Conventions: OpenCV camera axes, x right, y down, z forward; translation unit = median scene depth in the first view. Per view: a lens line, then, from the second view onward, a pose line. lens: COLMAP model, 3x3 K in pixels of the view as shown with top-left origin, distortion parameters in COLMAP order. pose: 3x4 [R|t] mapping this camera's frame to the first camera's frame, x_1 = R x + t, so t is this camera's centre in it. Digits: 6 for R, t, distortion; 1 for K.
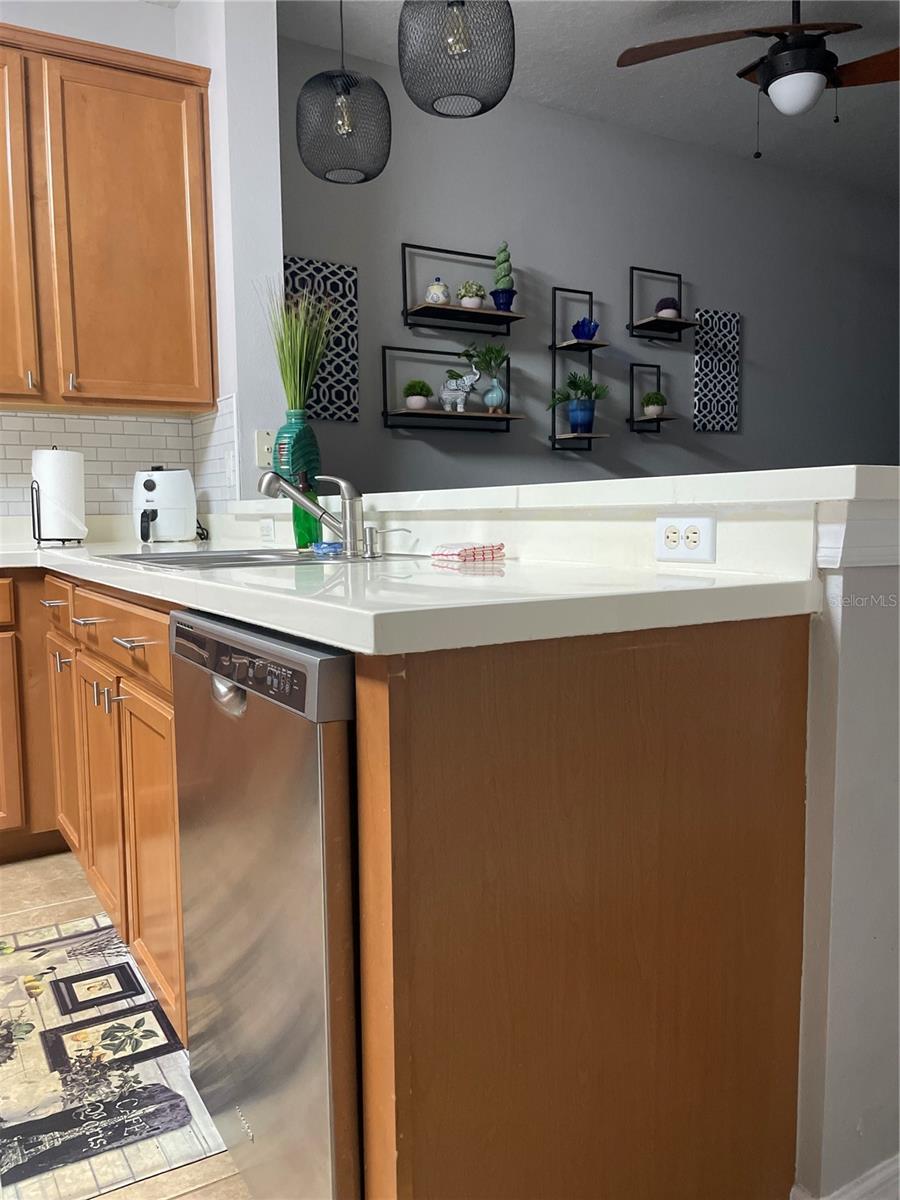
lens RADIAL K [[913.5, 0, 460.6], [0, 913.5, 597.9], [0, 0, 1]] dist [0.059279, -0.067318]
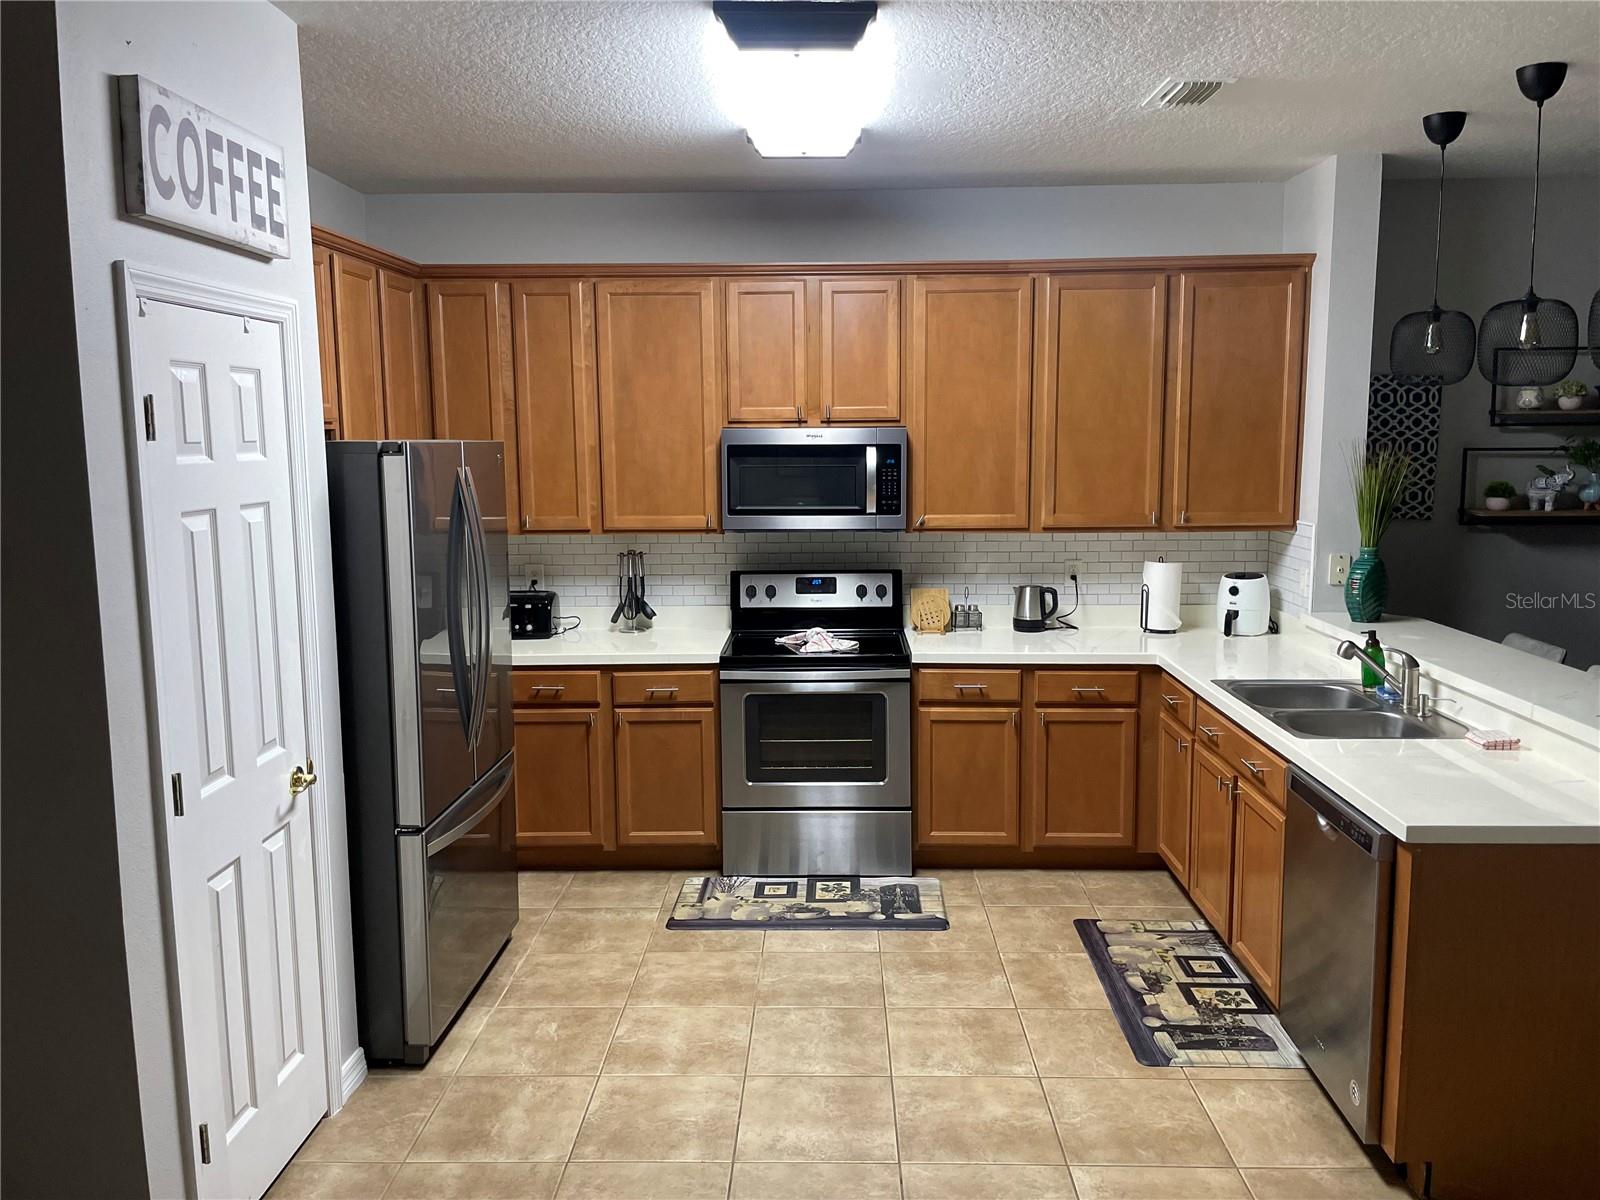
lens RADIAL K [[1218.0, 0, 798.9], [0, 1218.0, 593.0], [0, 0, 1]] dist [0.059279, -0.067318]
pose [[0.830272, 0.076009, -0.552151, 0.098916], [-0.049186, 0.996785, 0.063256, -0.222660], [0.555184, -0.025361, 0.831341, -0.794424]]
